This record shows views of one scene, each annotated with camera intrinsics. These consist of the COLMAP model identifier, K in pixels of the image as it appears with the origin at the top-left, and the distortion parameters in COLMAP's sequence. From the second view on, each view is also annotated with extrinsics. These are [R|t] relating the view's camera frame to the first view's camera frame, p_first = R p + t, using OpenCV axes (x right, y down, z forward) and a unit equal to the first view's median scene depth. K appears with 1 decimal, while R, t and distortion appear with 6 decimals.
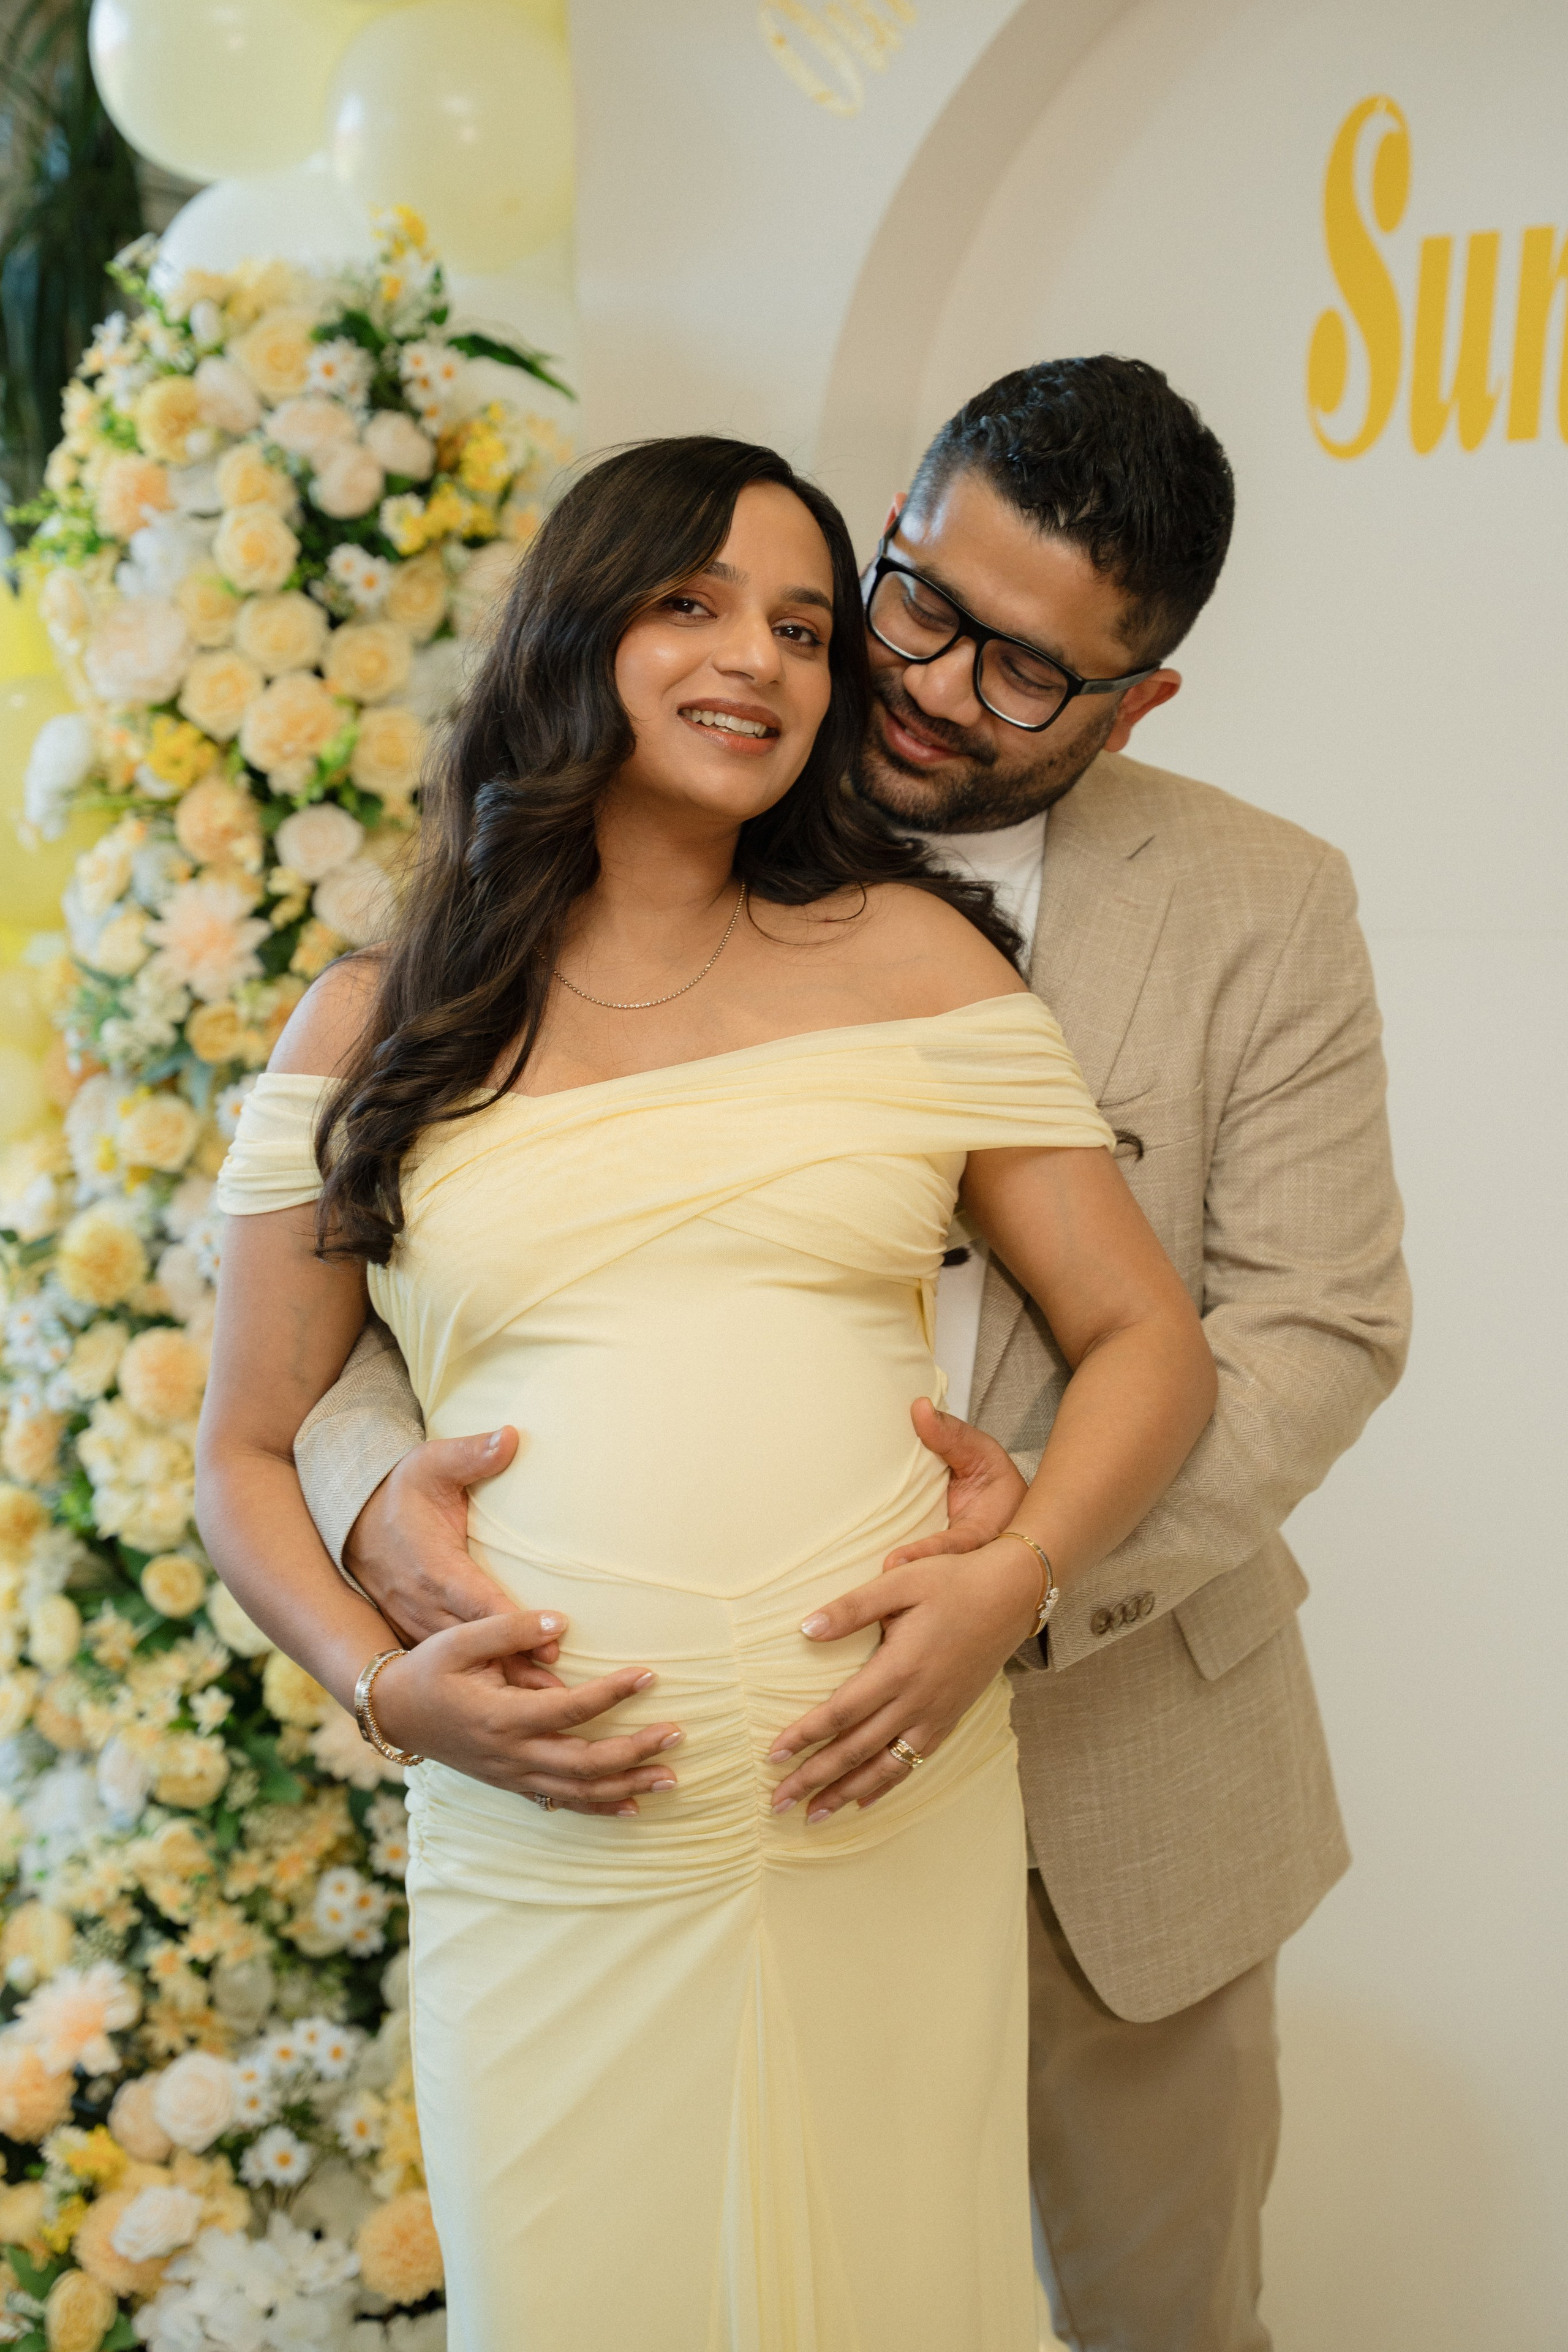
lens RADIAL K [[4268.6, 0, 708.7], [0, 4268.6, 1080.3], [0, 0, 1]] dist [0.216354, -0.126106]
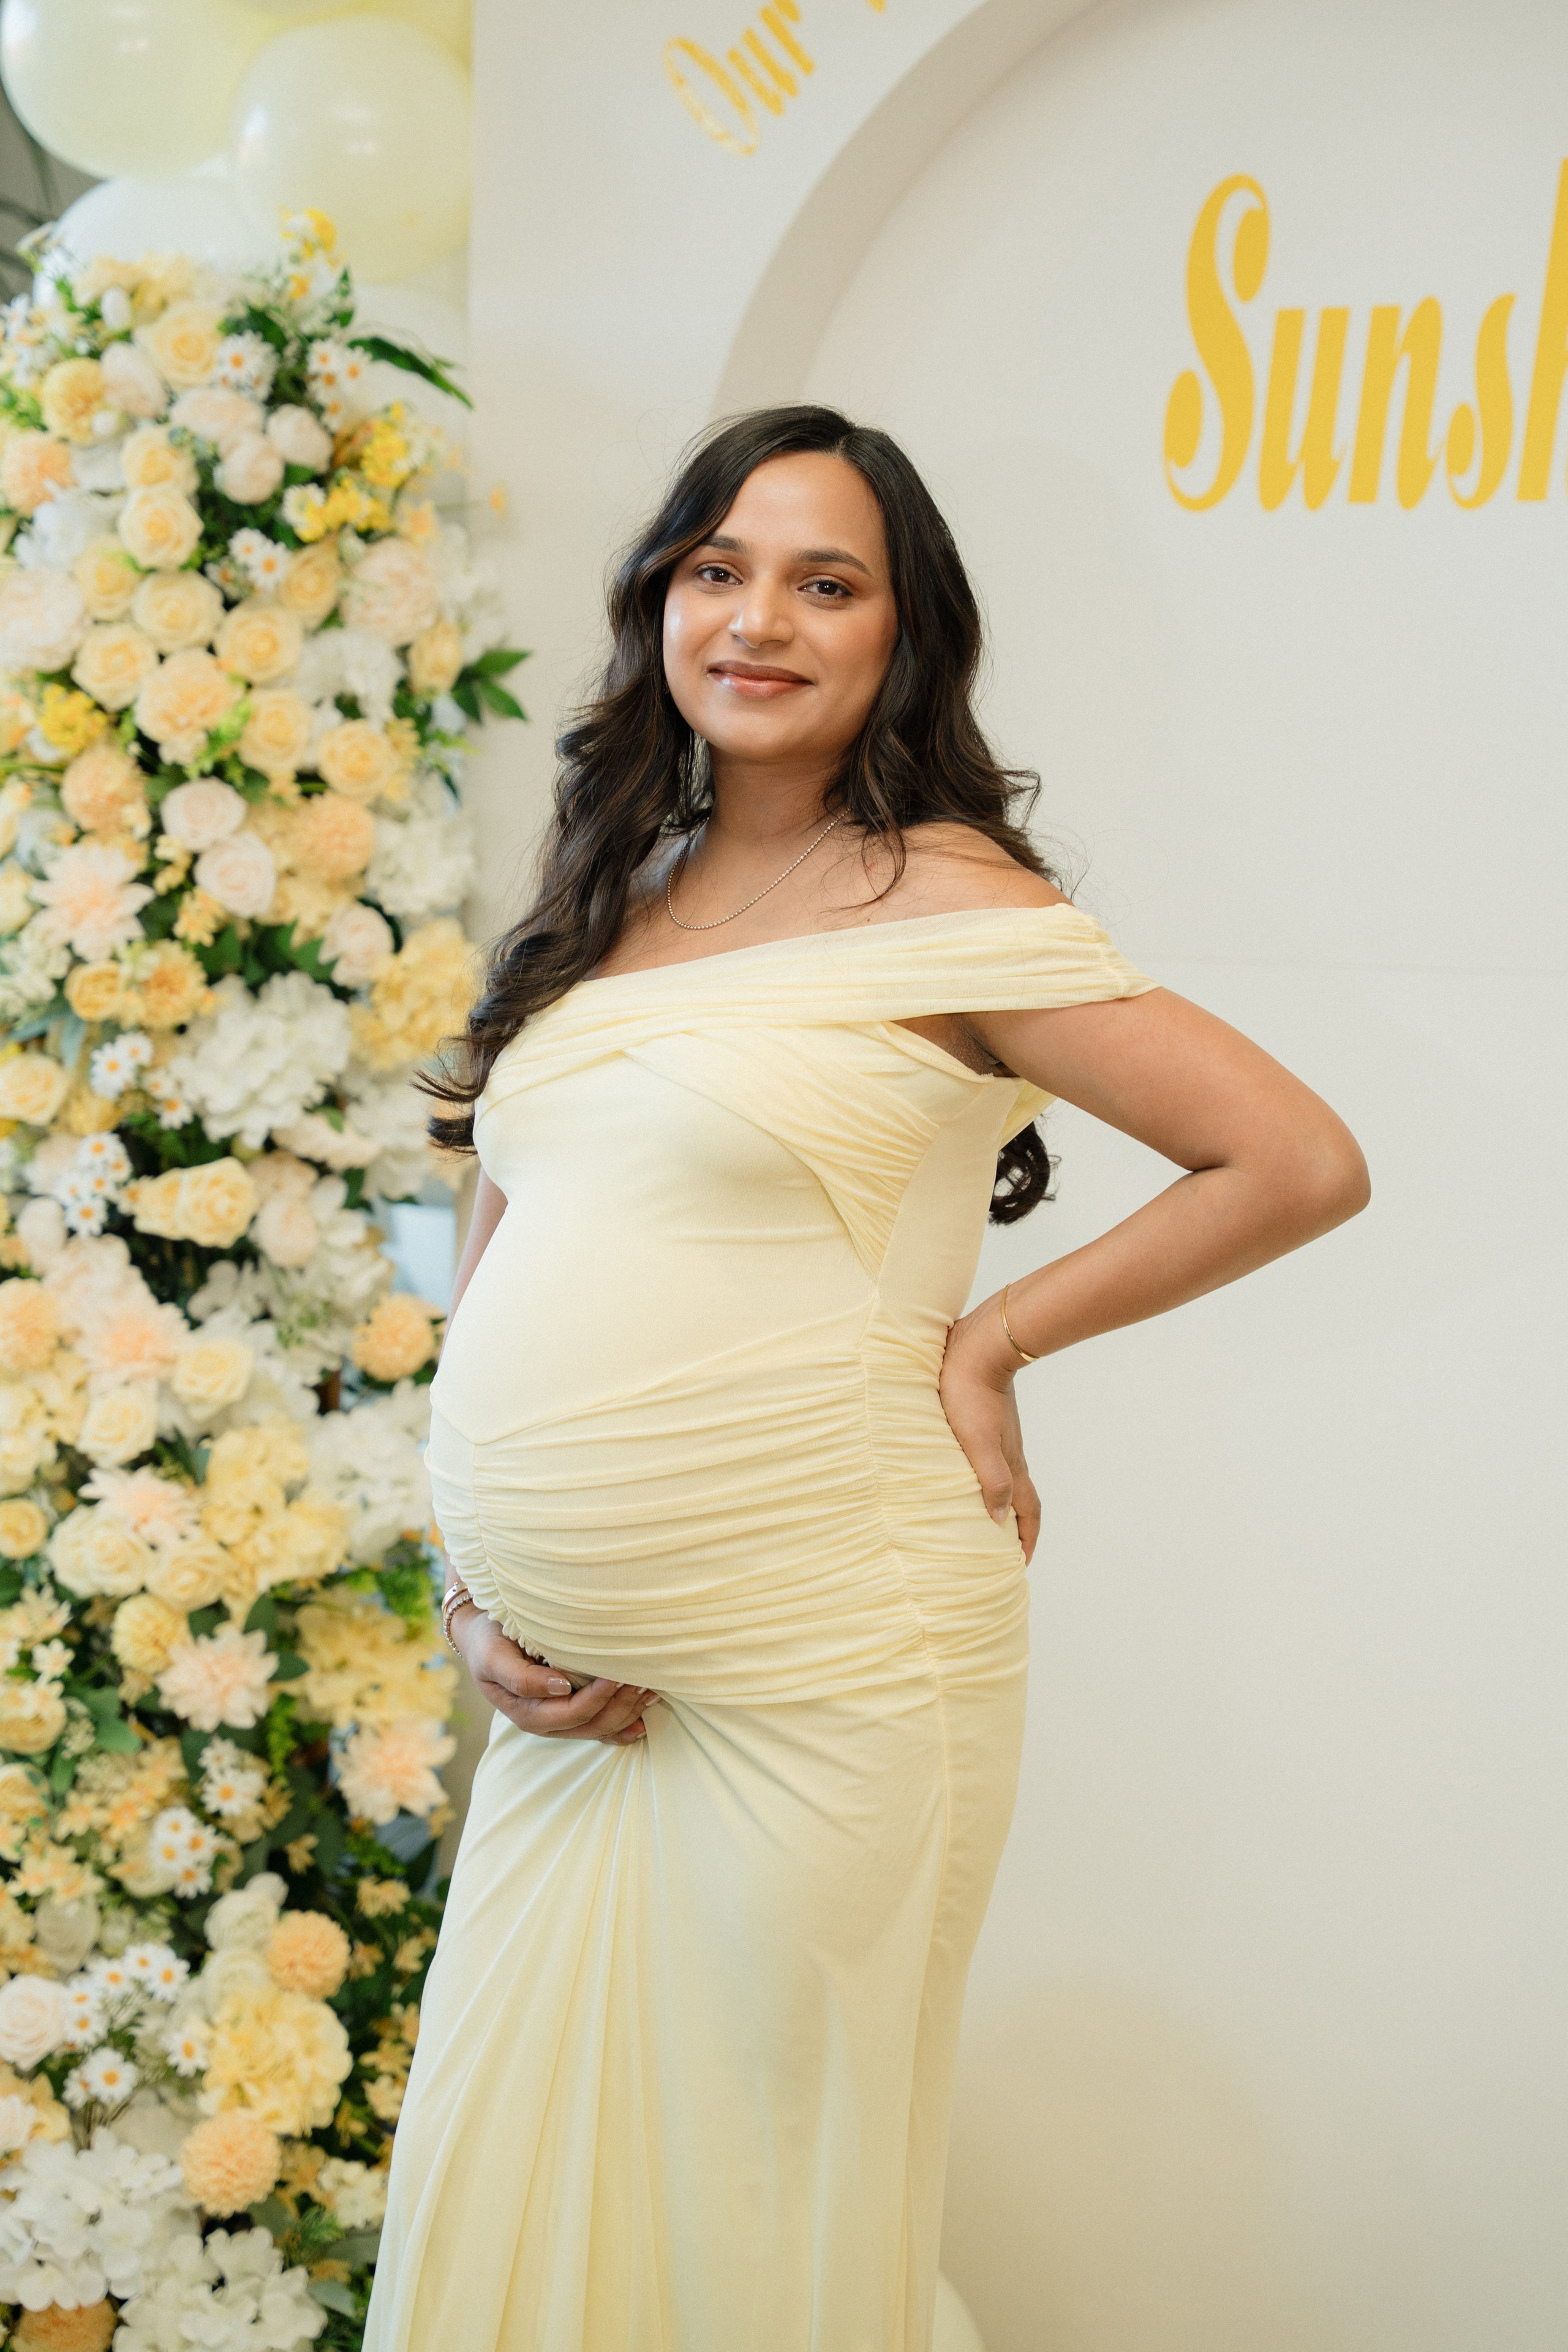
lens RADIAL K [[4694.5, 0, 782.8], [0, 4694.5, 1098.6], [0, 0, 1]] dist [0.244924, 0.428190]
pose [[0.994689, 0.052046, 0.088798, -0.049696], [-0.048867, 0.998097, -0.037612, 0.049187], [-0.090587, 0.033073, 0.995339, -0.145448]]
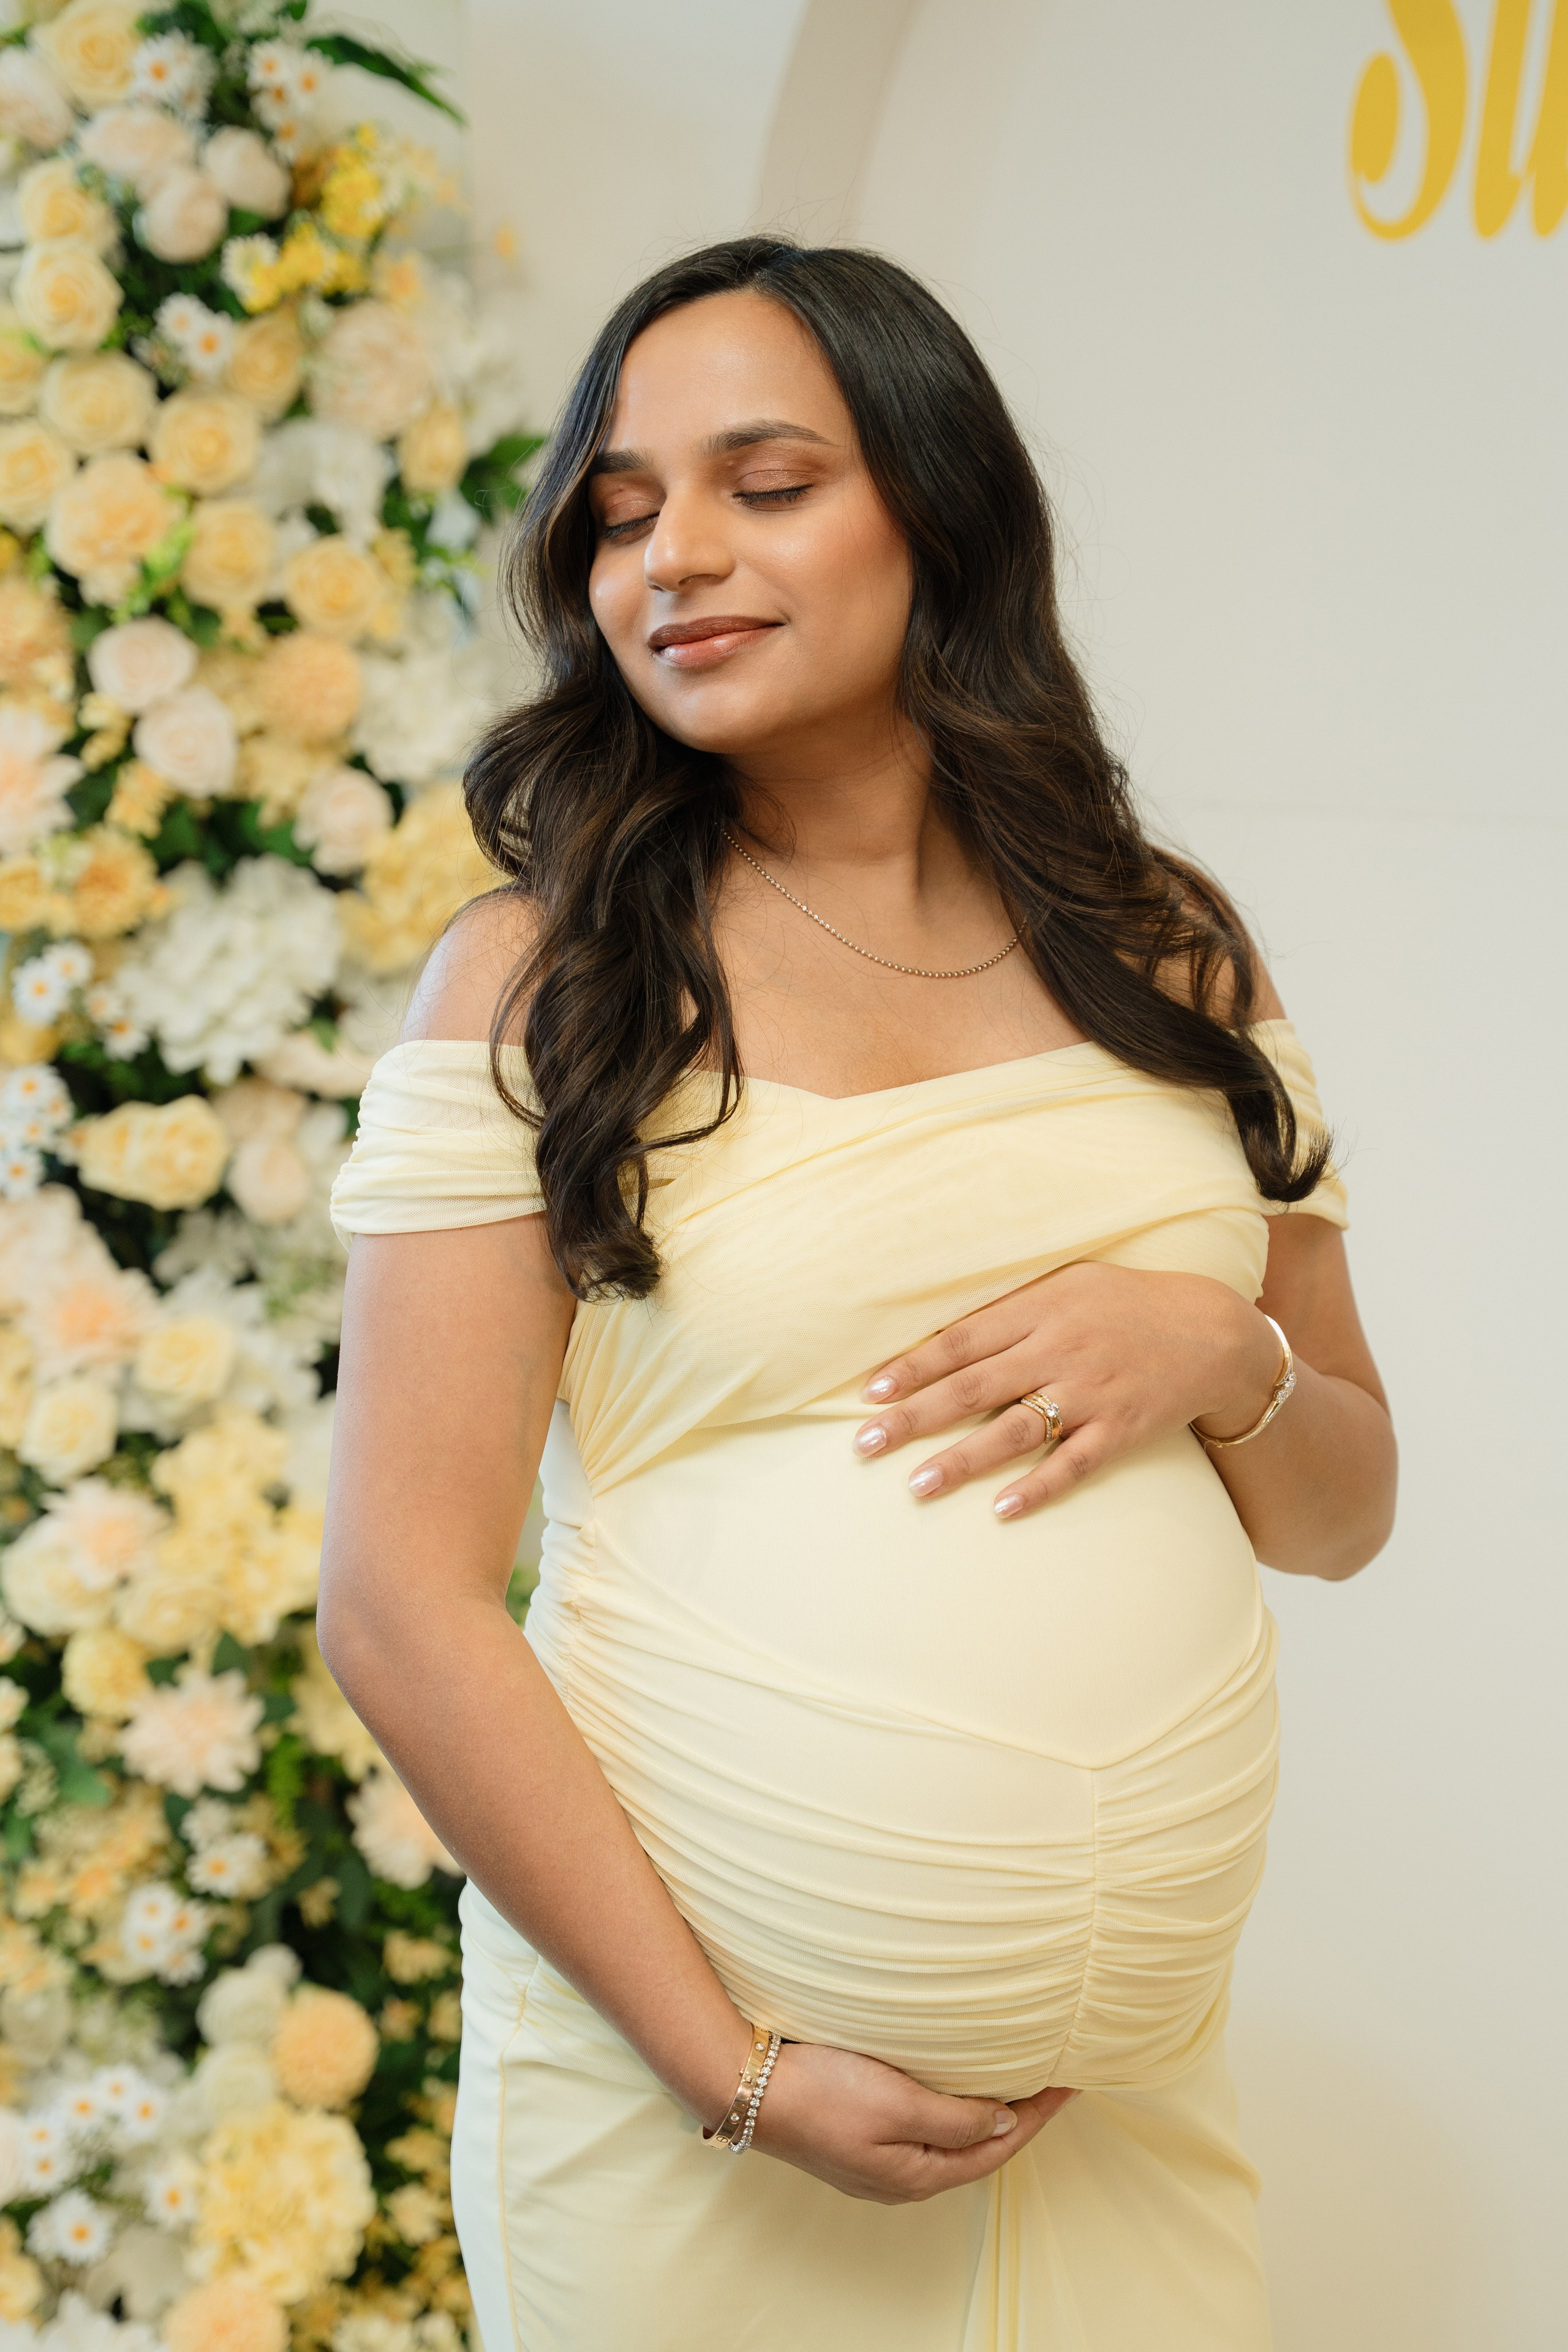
lens RADIAL K [[4212.4, 0, 815.3], [0, 4212.4, 1237.9], [0, 0, 1]] dist [0.187239, 0.059322]
pose [[0.996995, 0.022969, 0.073977, -0.020030], [-0.030178, 0.994743, 0.097859, -0.029851], [-0.071341, -0.099798, 0.992447, 0.169254]]
